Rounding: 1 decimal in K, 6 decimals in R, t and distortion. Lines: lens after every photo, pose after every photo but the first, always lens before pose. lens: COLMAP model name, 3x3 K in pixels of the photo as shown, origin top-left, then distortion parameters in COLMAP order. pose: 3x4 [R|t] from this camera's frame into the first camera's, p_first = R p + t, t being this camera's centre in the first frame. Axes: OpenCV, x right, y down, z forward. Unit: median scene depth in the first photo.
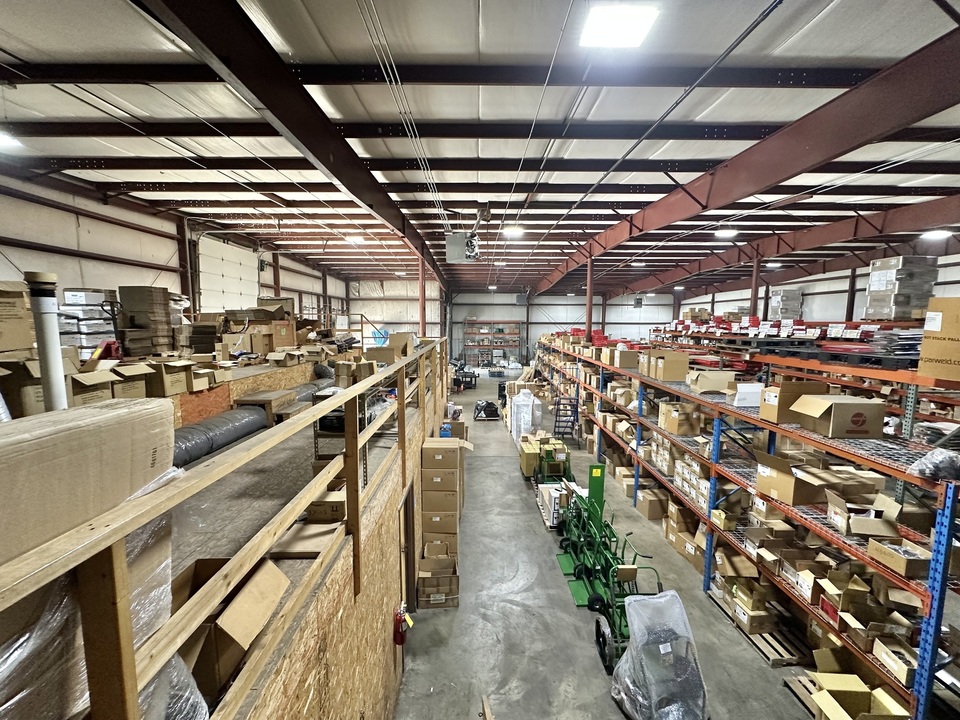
lens RADIAL K [[393.1, 0, 480.0], [0, 393.1, 360.0], [0, 0, 1]] dist [-0.000090, -0.000134]
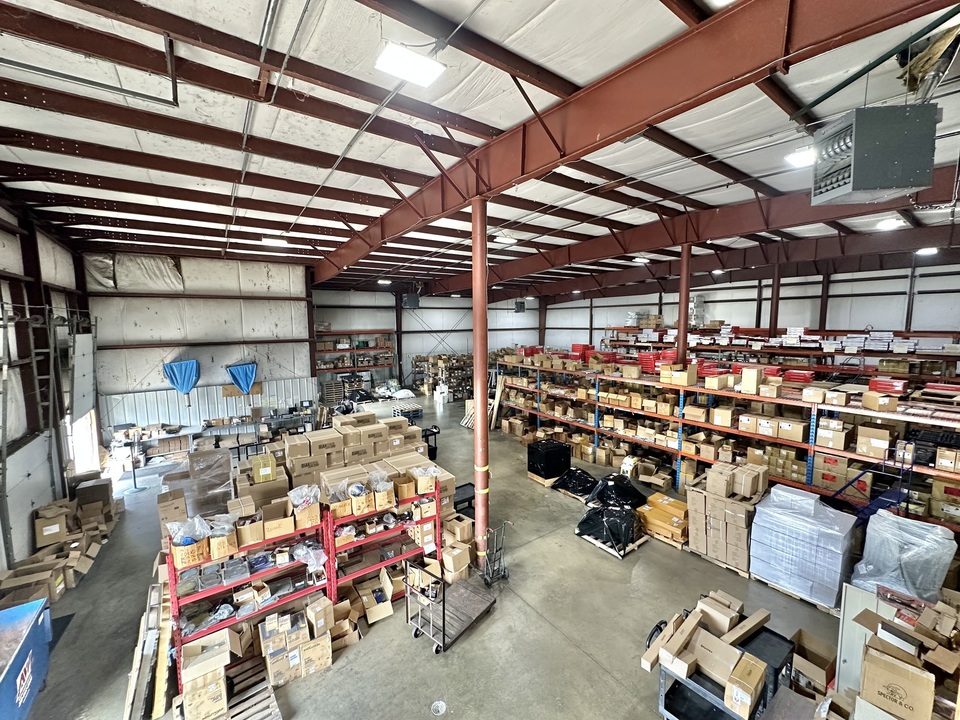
lens RADIAL K [[393.1, 0, 480.0], [0, 393.1, 360.0], [0, 0, 1]] dist [-0.000090, -0.000134]
pose [[0.814977, -0.077296, 0.574315, -0.232303], [0.082186, 0.996464, 0.017487, -0.052692], [-0.573636, 0.032949, 0.818448, 0.385940]]
